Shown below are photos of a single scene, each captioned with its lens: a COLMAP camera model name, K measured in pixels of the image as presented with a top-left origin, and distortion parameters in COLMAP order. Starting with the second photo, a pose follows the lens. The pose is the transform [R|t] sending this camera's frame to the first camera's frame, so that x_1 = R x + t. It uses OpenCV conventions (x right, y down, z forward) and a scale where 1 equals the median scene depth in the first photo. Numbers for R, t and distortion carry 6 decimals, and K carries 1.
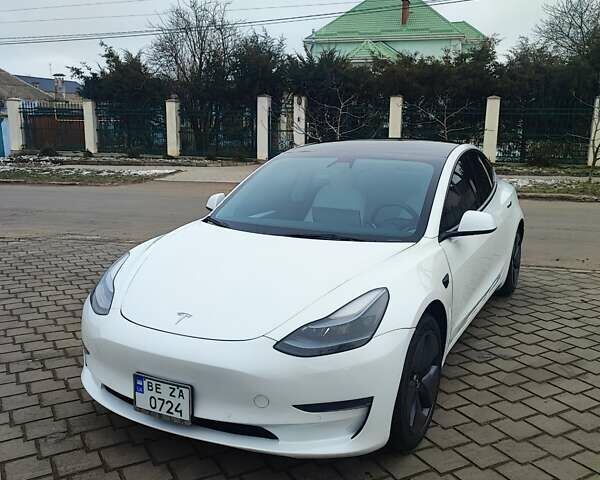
lens RADIAL K [[578.1, 0, 300.0], [0, 578.1, 240.0], [0, 0, 1]] dist [0.030324, 0.003996]
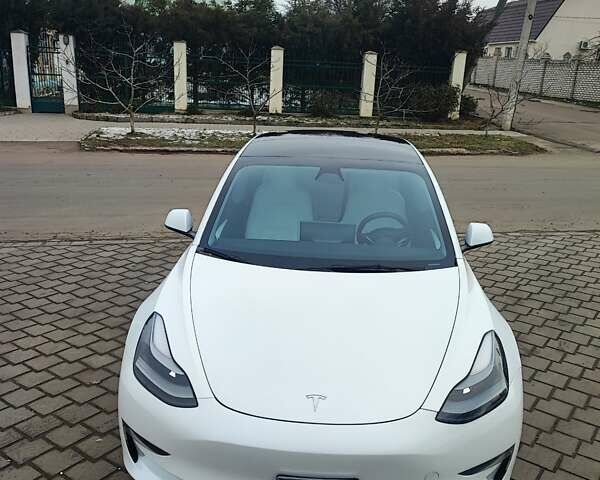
lens RADIAL K [[578.1, 0, 300.0], [0, 578.1, 240.0], [0, 0, 1]] dist [0.030324, 0.003996]
pose [[0.905933, -0.098762, 0.411742, -0.088309], [0.053574, 0.991338, 0.119910, -0.033734], [-0.420018, -0.086572, 0.903377, 0.037022]]
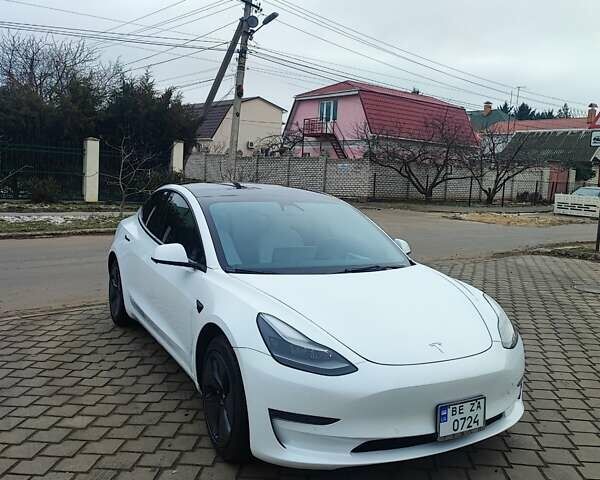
lens RADIAL K [[578.1, 0, 300.0], [0, 578.1, 240.0], [0, 0, 1]] dist [0.030324, 0.003996]
pose [[0.544365, -0.077043, 0.835303, -0.200248], [0.125022, 0.992103, 0.010029, -0.018234], [-0.829480, 0.098972, 0.549698, 0.091427]]
